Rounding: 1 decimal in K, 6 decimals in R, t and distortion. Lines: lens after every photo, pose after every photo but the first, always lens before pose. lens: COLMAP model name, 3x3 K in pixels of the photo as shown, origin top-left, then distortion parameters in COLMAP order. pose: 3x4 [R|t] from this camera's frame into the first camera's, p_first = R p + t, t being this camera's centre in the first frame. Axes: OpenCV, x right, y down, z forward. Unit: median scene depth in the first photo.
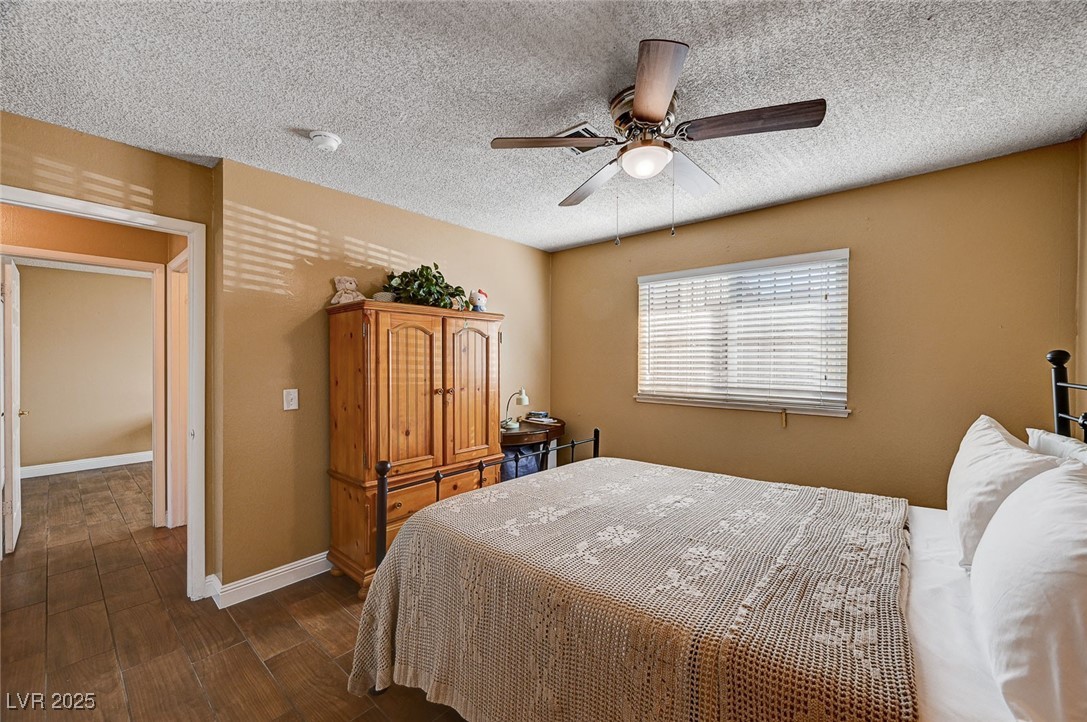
lens RADIAL K [[433.1, 0, 545.2], [0, 433.1, 357.9], [0, 0, 1]] dist [0.000050, 0.000152]
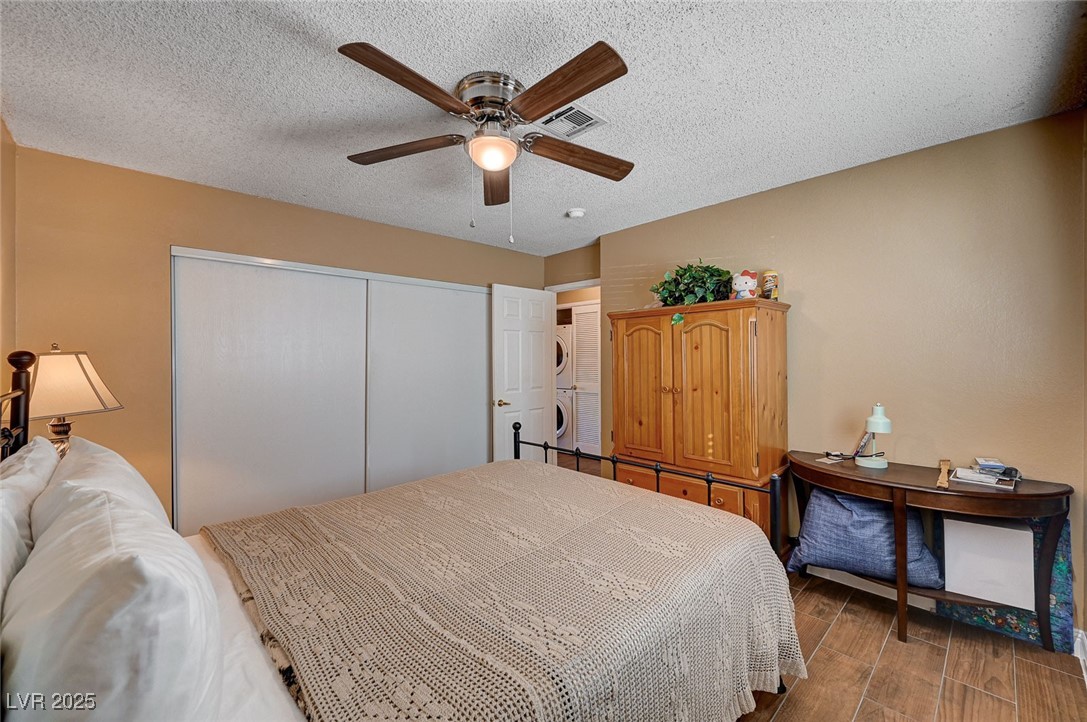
lens RADIAL K [[433.1, 0, 545.2], [0, 433.1, 357.9], [0, 0, 1]] dist [0.000050, 0.000152]
pose [[-0.090761, -0.002926, -0.995868, 0.791093], [0.014724, 0.999882, -0.004279, 0.003522], [0.995764, -0.015051, -0.090708, 0.809282]]
